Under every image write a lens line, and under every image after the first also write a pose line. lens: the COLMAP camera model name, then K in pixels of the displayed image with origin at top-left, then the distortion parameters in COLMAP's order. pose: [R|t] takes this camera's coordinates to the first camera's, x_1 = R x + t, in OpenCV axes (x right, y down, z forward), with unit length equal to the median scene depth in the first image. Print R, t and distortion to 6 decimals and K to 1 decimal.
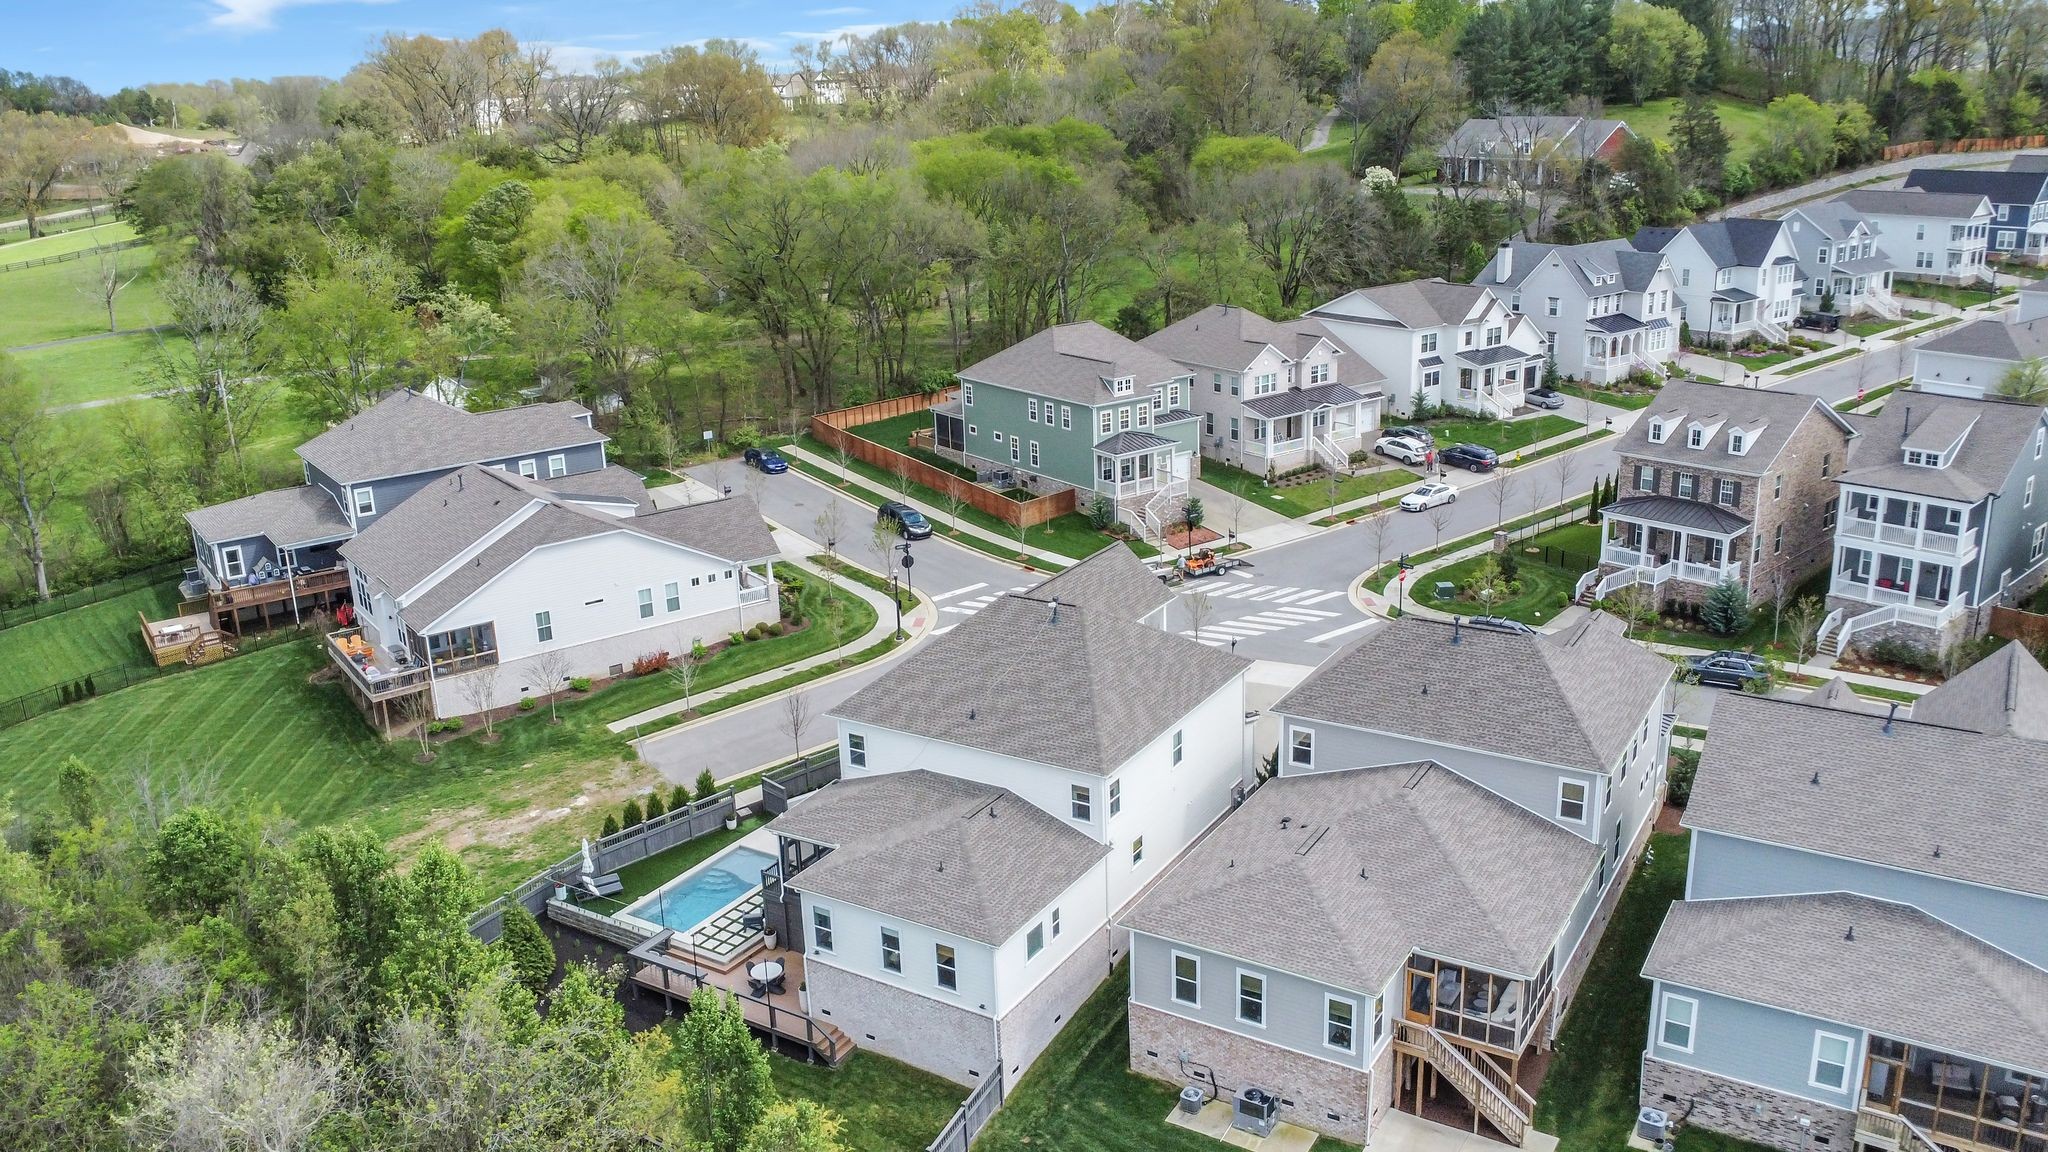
lens RADIAL K [[1600.2, 0, 1024.0], [0, 1600.2, 576.0], [0, 0, 1]] dist [-0.032755, -0.004662]
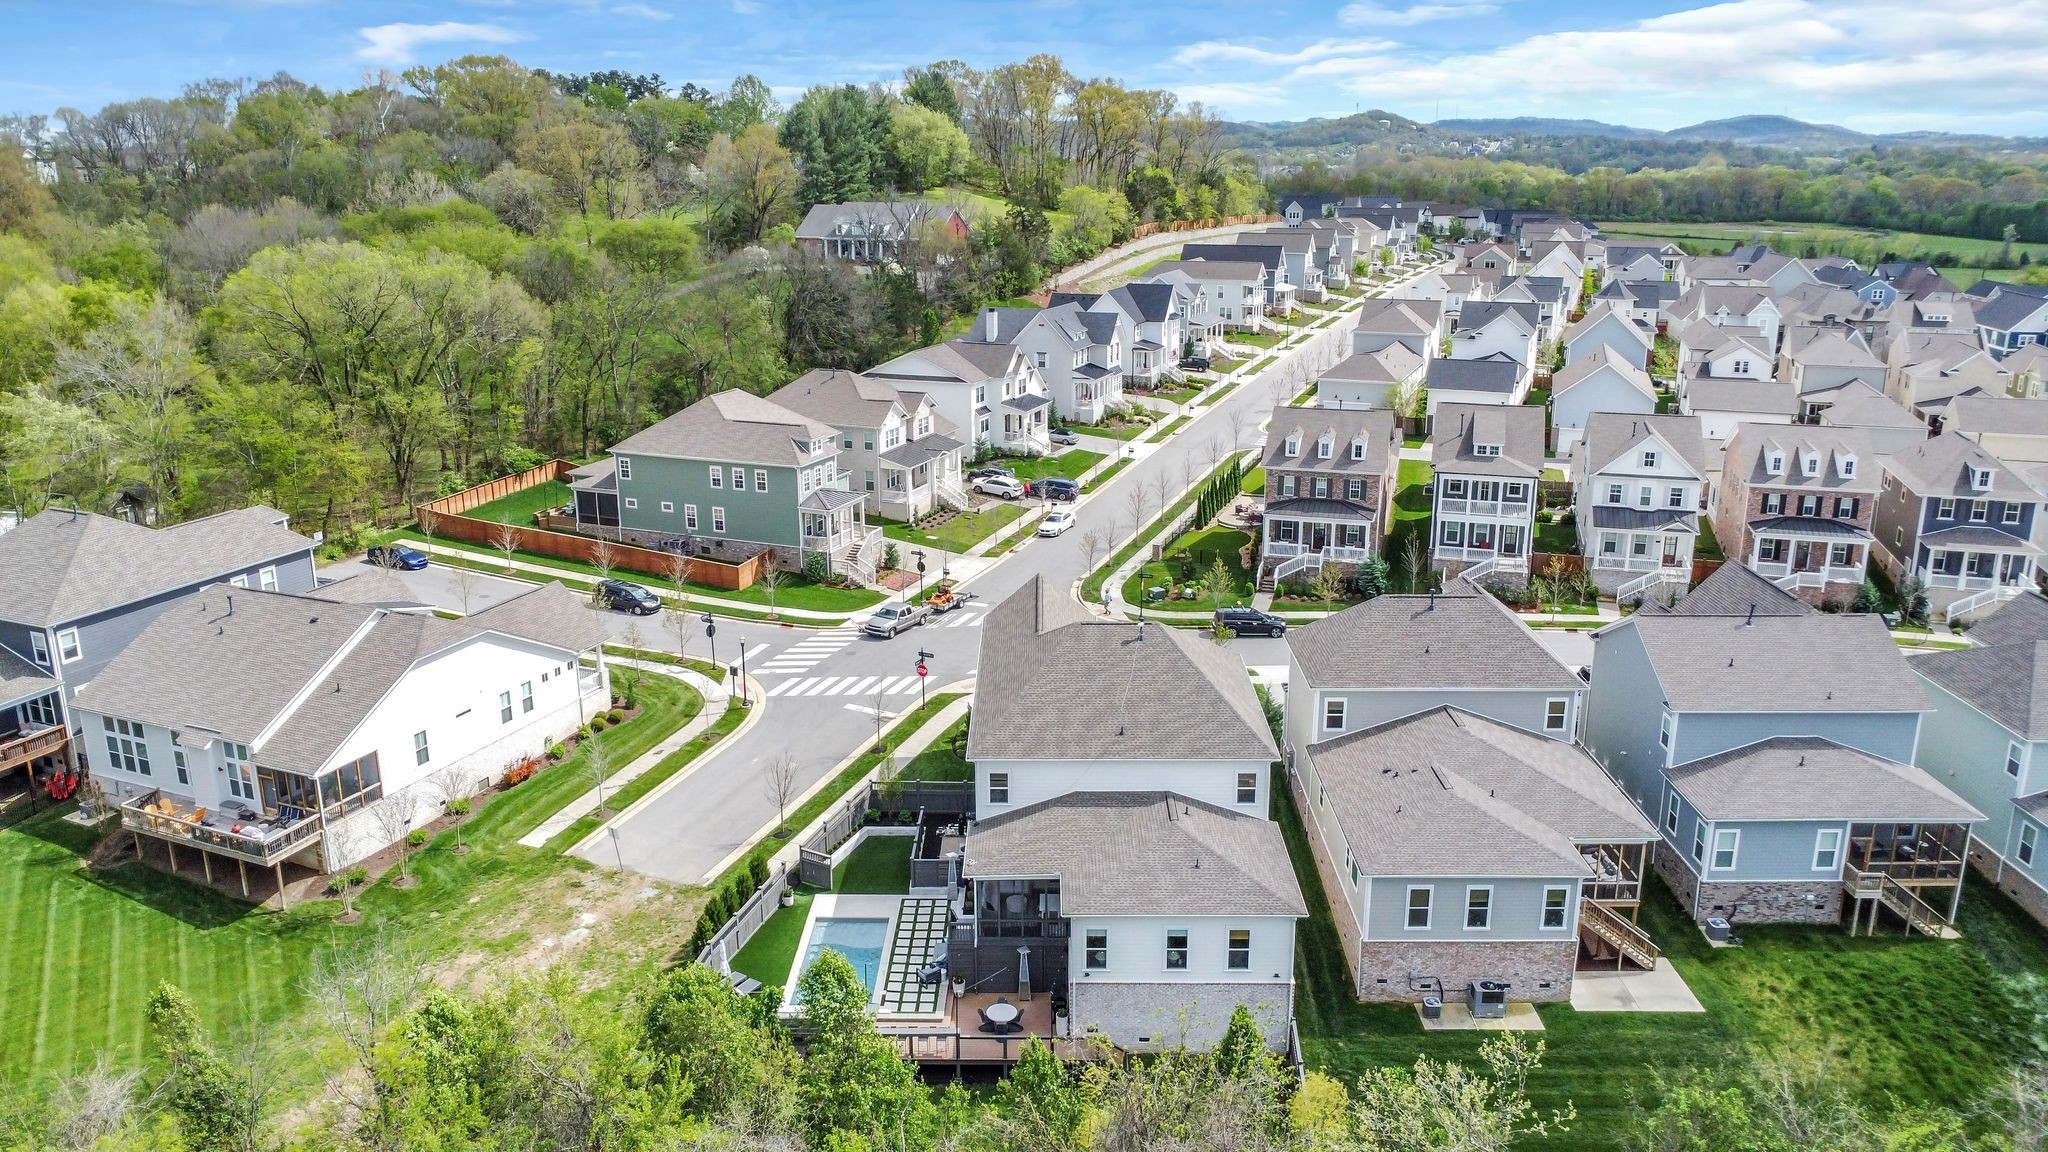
lens RADIAL K [[1489.2, 0, 1024.0], [0, 1489.2, 576.0], [0, 0, 1]] dist [-0.041214, -0.003723]
pose [[0.856418, -0.113456, 0.503662, -0.389264], [0.131825, 0.991273, -0.000857, -0.017342], [-0.499169, 0.067130, 0.863900, 0.100981]]
